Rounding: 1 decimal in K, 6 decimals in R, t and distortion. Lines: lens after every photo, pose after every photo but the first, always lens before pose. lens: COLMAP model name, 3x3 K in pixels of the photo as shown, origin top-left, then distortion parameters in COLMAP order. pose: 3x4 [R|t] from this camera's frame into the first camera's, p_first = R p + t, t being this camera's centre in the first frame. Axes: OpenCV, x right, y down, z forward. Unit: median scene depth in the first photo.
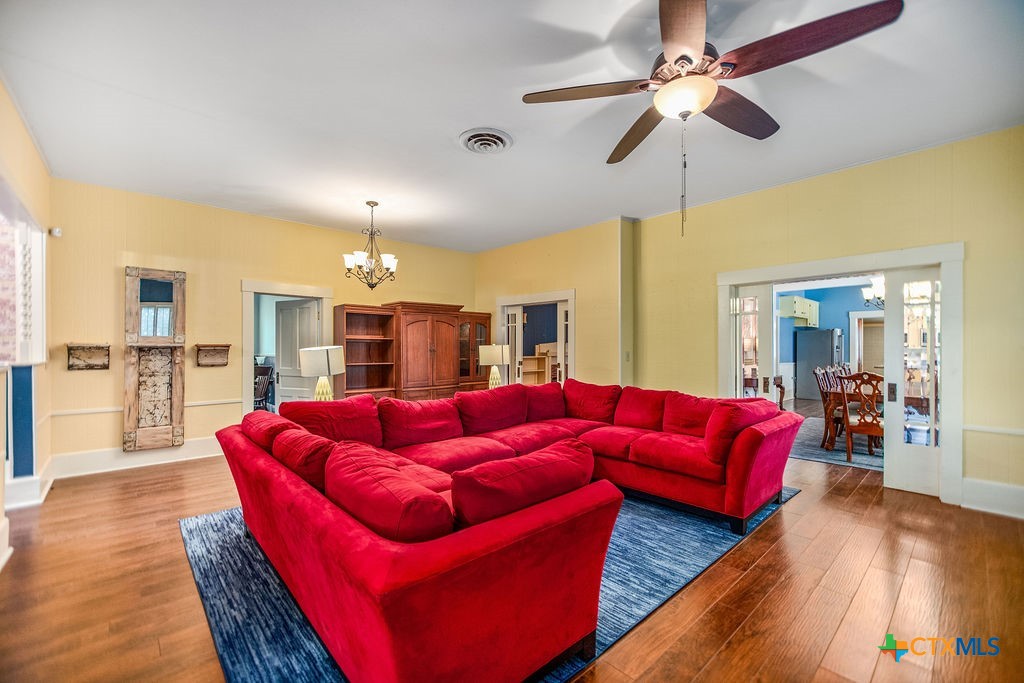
lens RADIAL K [[423.6, 0, 511.4], [0, 423.6, 345.2], [0, 0, 1]] dist [0.001104, 0.000007]
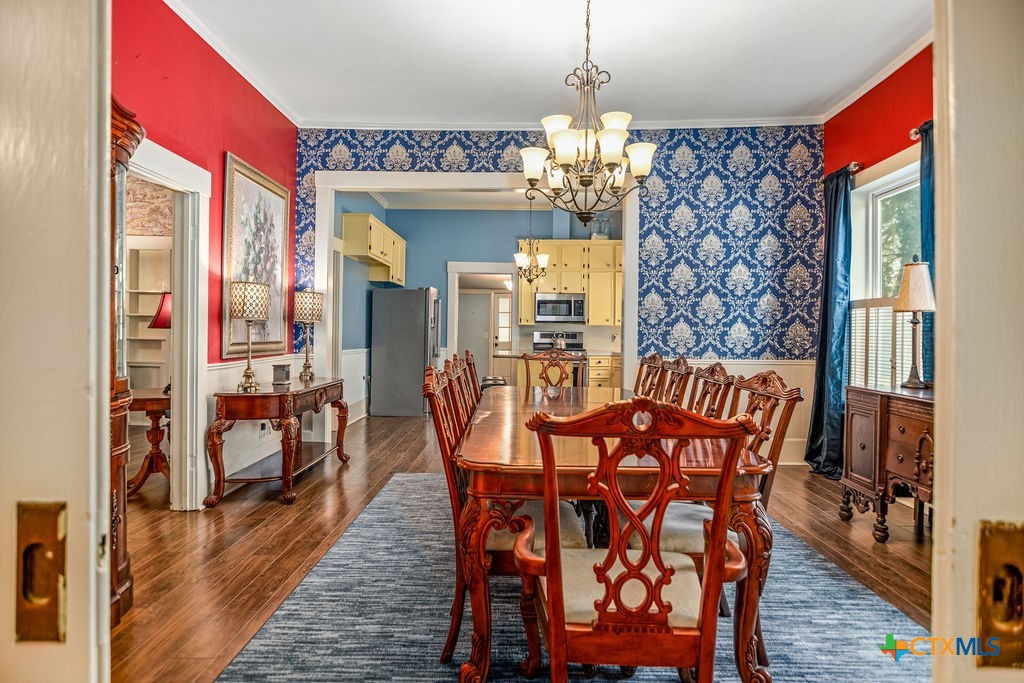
lens RADIAL K [[596.3, 0, 508.6], [0, 596.3, 335.6], [0, 0, 1]] dist [0.002373, 0.000118]
pose [[0.682718, 0.001561, 0.730680, 0.306021], [-0.016974, 0.999762, 0.013724, 0.015093], [-0.730484, -0.021772, 0.682582, 0.456023]]
